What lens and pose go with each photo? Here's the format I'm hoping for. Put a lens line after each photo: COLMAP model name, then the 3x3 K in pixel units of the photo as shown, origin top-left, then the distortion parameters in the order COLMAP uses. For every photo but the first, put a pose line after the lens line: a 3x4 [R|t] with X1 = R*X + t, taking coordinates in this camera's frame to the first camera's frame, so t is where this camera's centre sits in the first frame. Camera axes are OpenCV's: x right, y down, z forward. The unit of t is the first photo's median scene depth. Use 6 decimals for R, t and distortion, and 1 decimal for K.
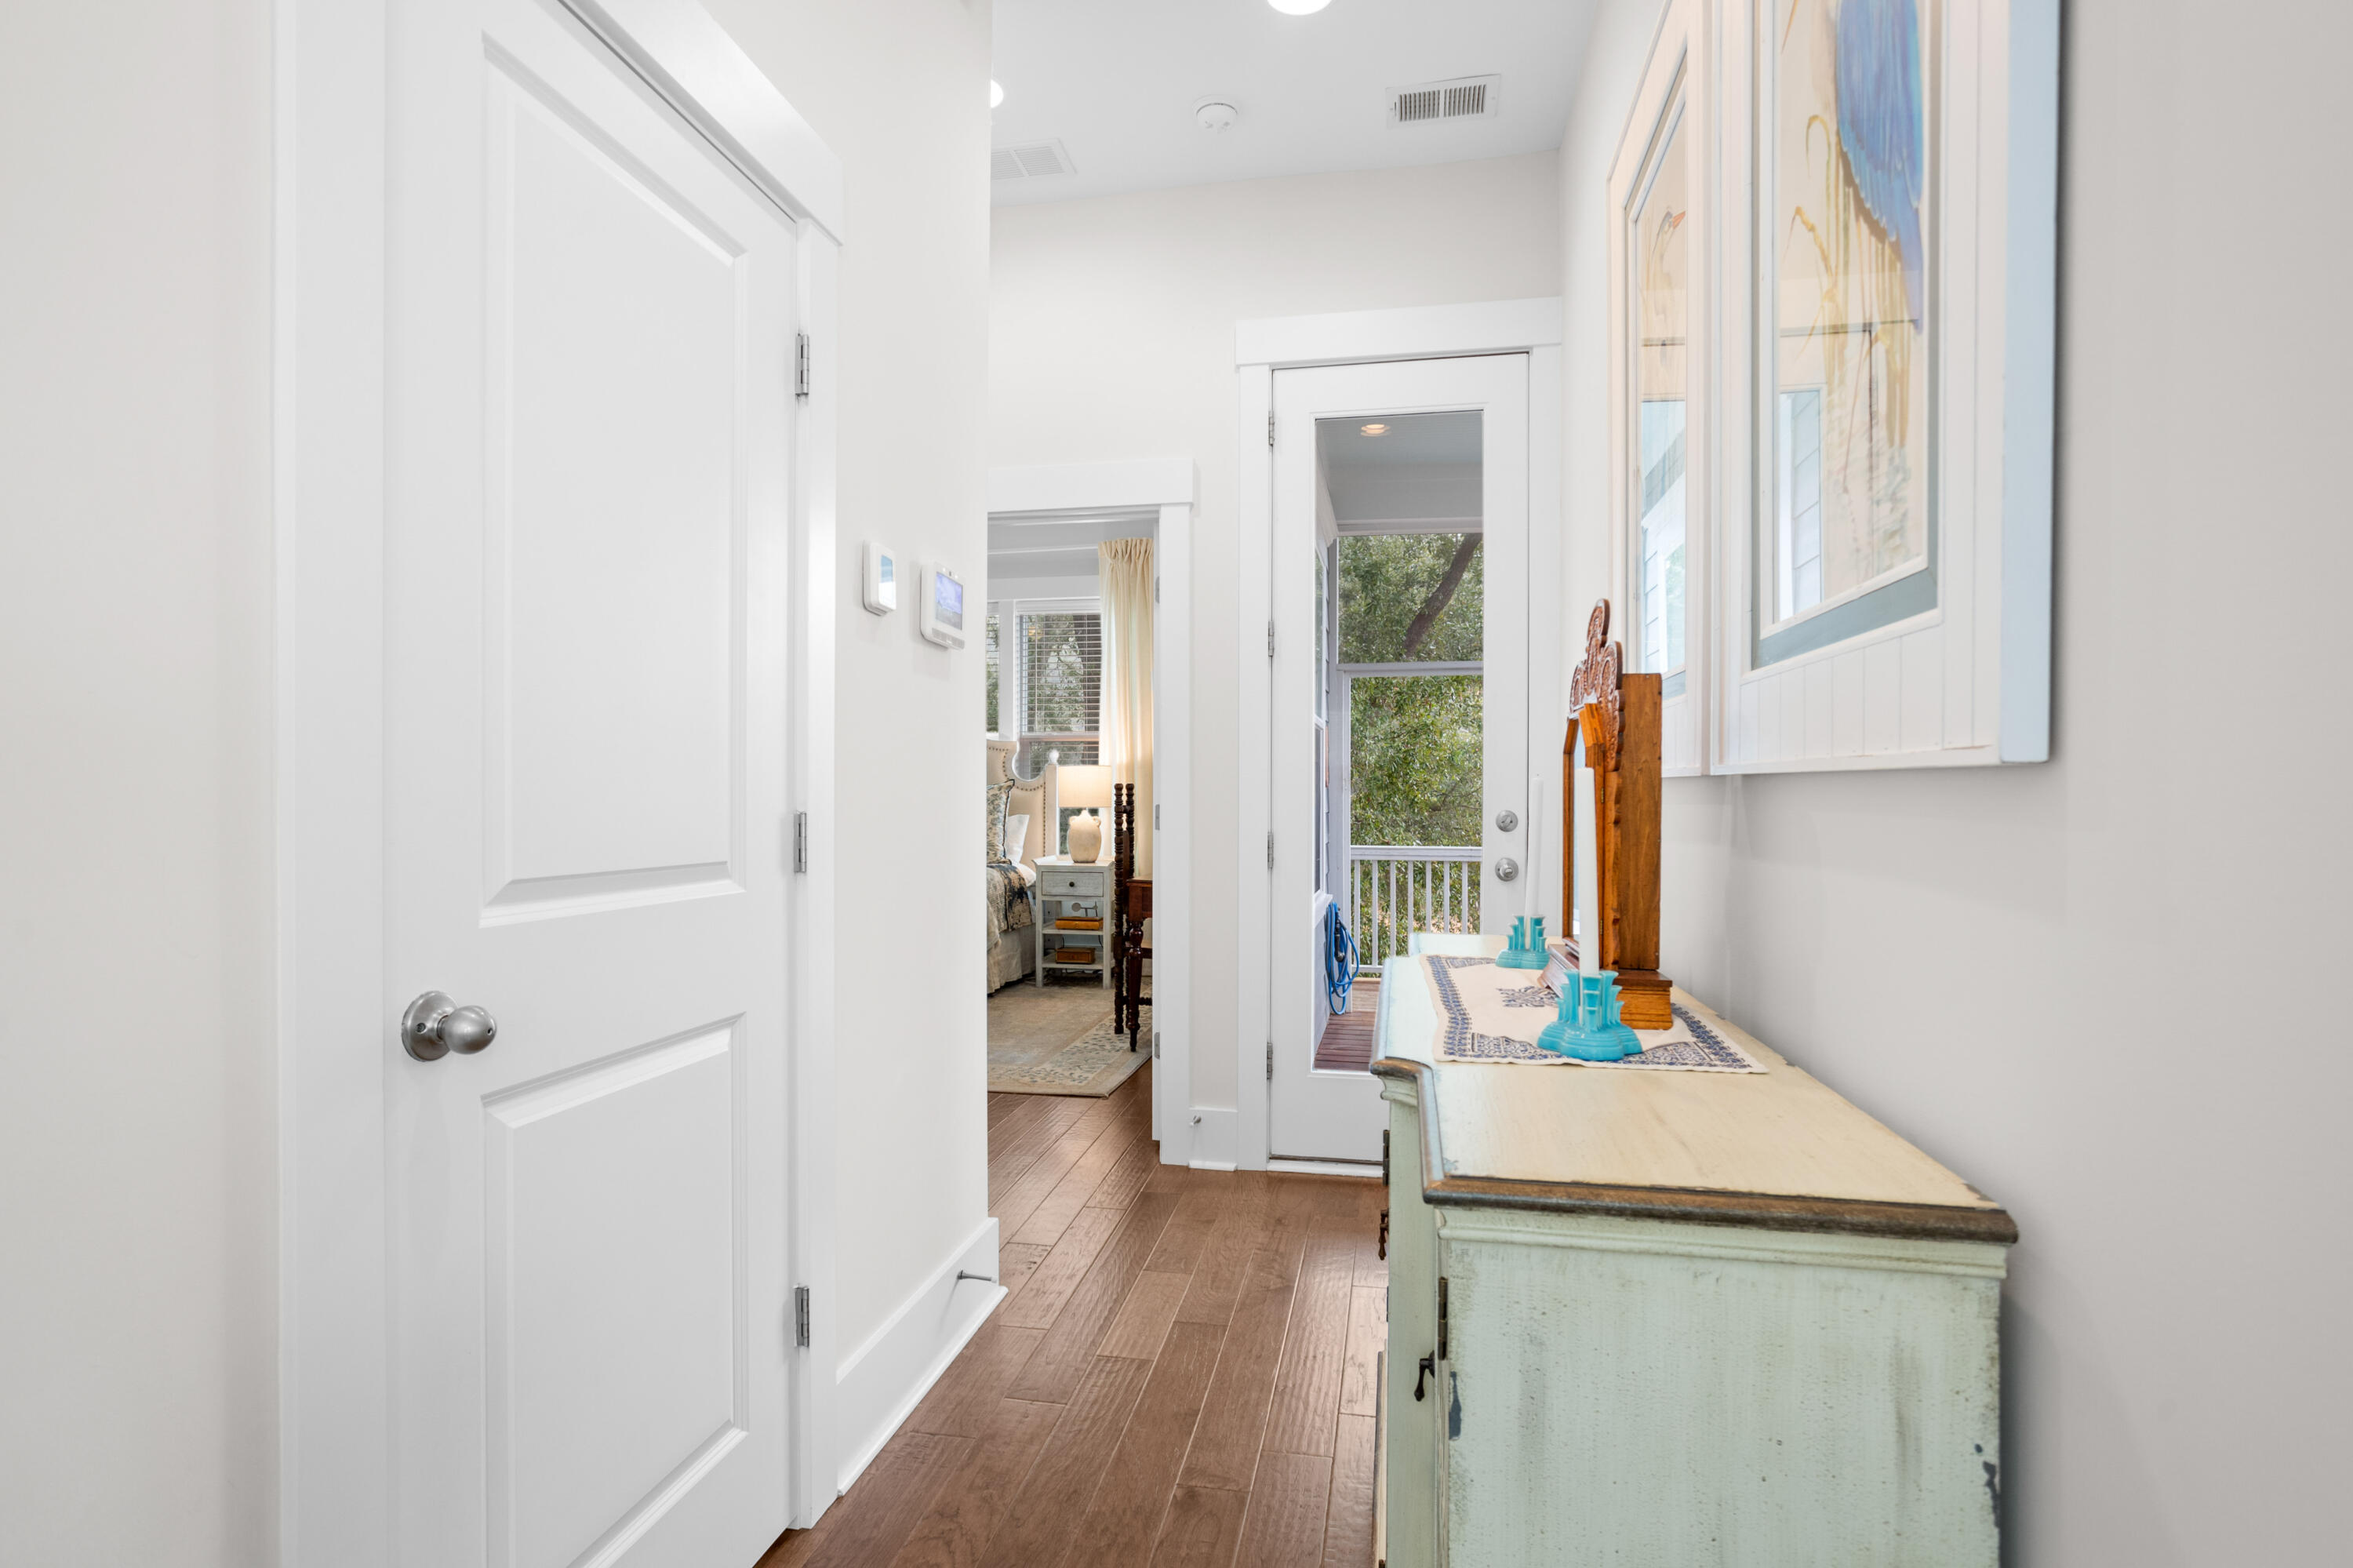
lens RADIAL K [[1182.6, 0, 1180.0], [0, 1182.6, 814.6], [0, 0, 1]] dist [-0.026786, 0.001568]
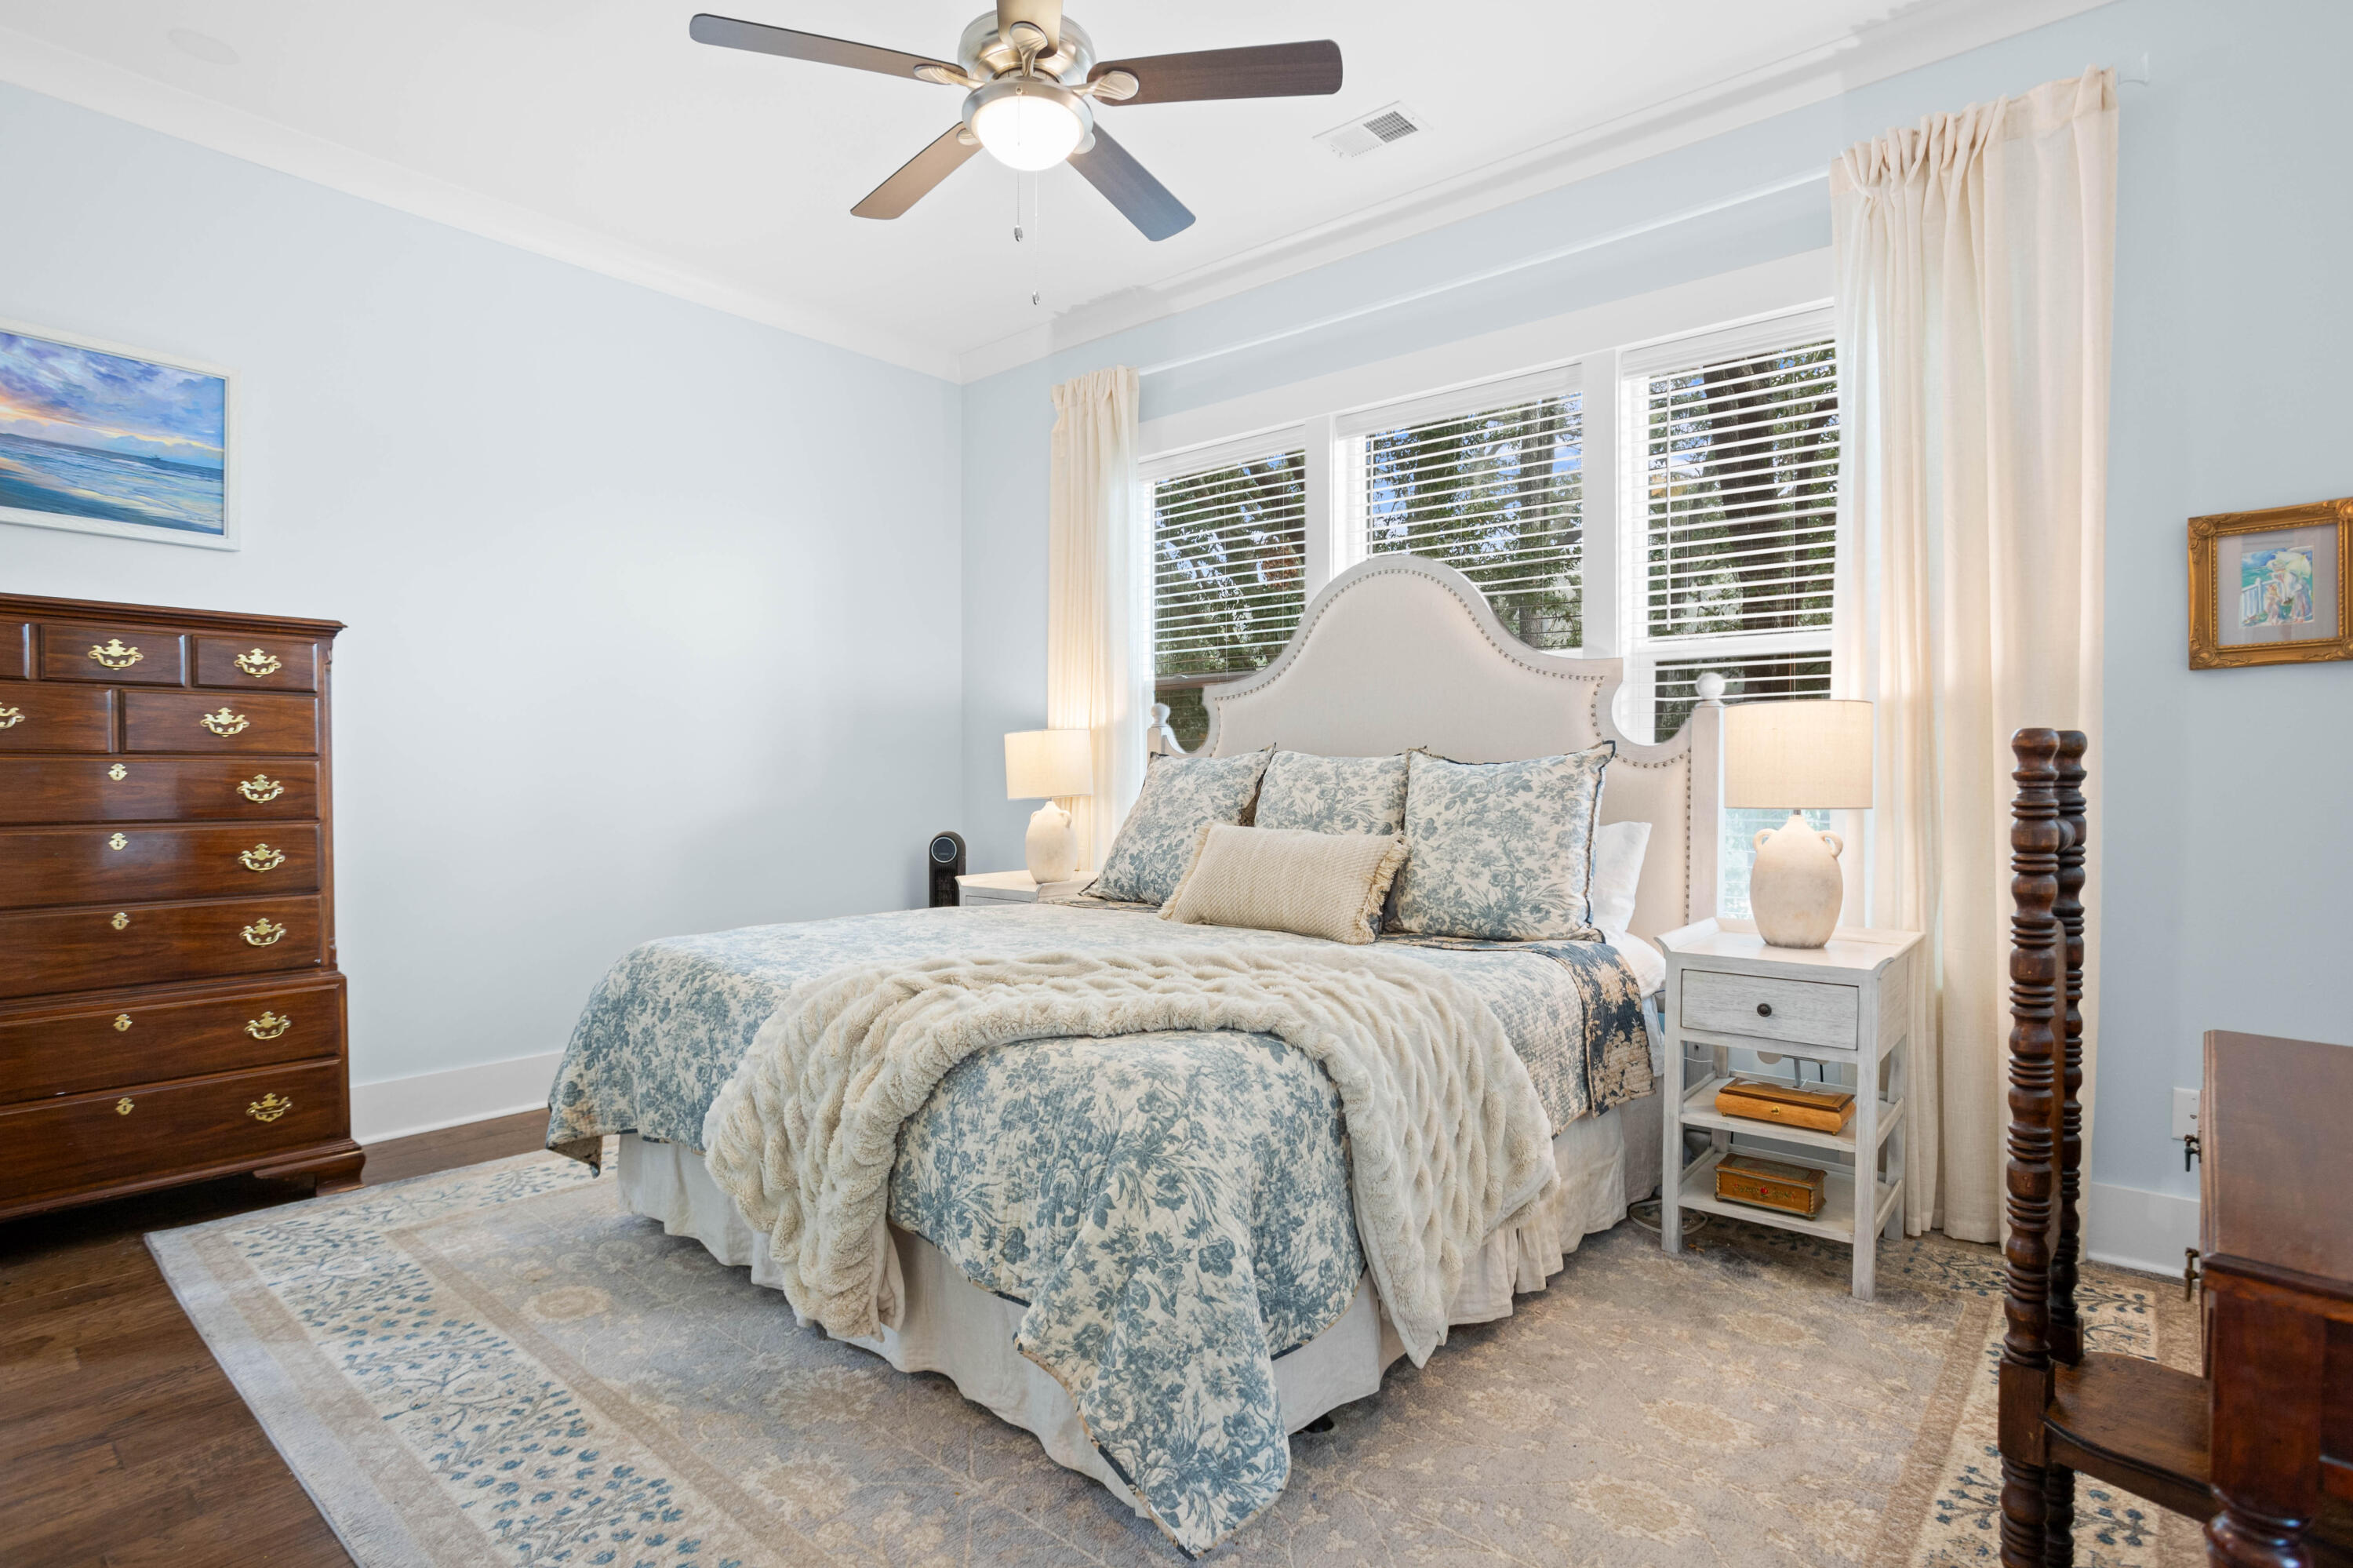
lens RADIAL K [[1182.6, 0, 1180.0], [0, 1182.6, 814.6], [0, 0, 1]] dist [-0.026786, 0.001568]
pose [[0.869694, 0.010554, -0.493478, -0.067763], [-0.003028, 0.999867, 0.016047, -0.009629], [0.493582, -0.012462, 0.869610, 0.563668]]
